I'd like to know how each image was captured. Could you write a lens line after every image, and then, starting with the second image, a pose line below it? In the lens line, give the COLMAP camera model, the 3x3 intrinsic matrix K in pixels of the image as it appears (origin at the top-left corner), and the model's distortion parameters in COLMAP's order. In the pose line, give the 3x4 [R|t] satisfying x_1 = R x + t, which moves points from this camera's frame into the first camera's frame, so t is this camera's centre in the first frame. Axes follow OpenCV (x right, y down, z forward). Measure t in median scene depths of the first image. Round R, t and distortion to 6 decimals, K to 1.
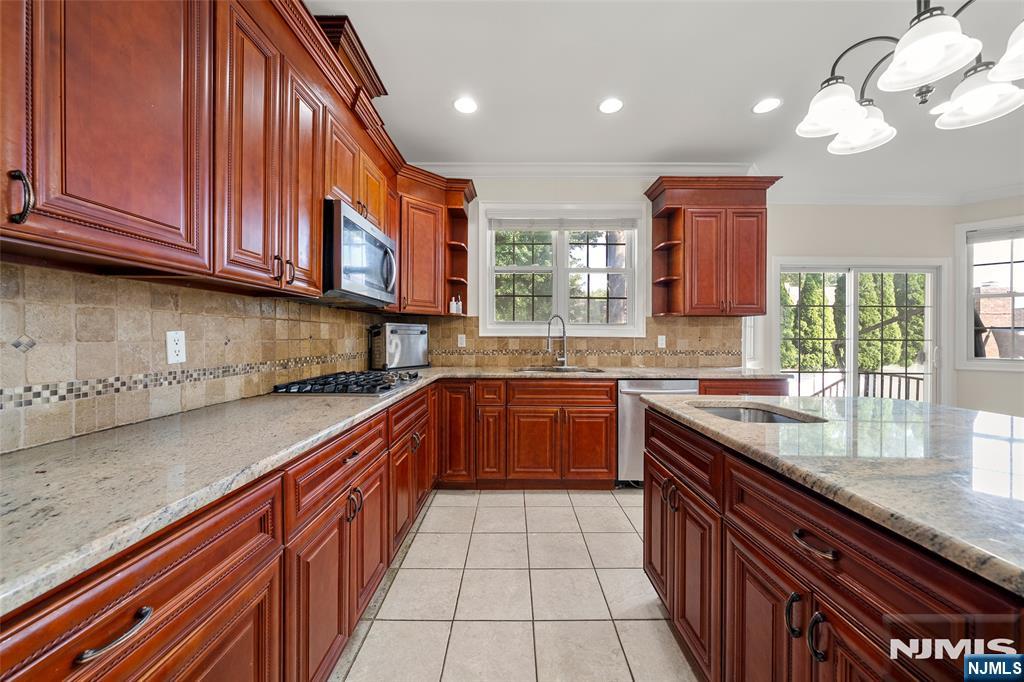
lens RADIAL K [[363.8, 0, 513.0], [0, 363.8, 335.3], [0, 0, 1]] dist [-0.002292, -0.000210]
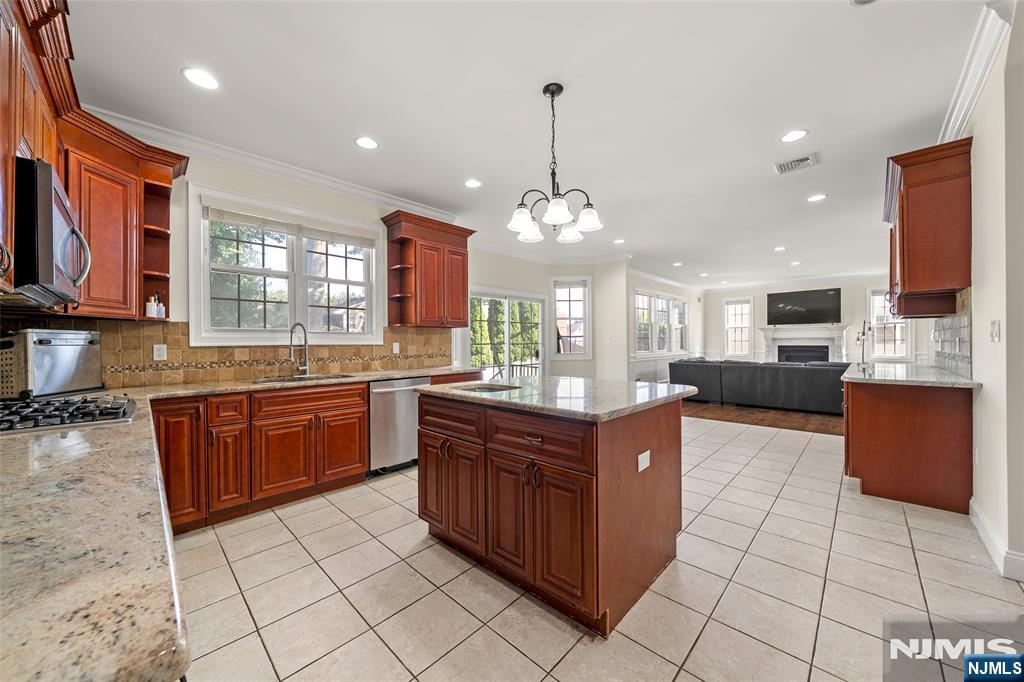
lens RADIAL K [[379.4, 0, 508.4], [0, 379.4, 342.8], [0, 0, 1]] dist [-0.000254, 0.000011]
pose [[0.696157, -0.011691, 0.717795, -0.233863], [0.011881, 0.999918, 0.004764, -0.001016], [-0.717792, 0.005211, 0.696238, -0.124059]]
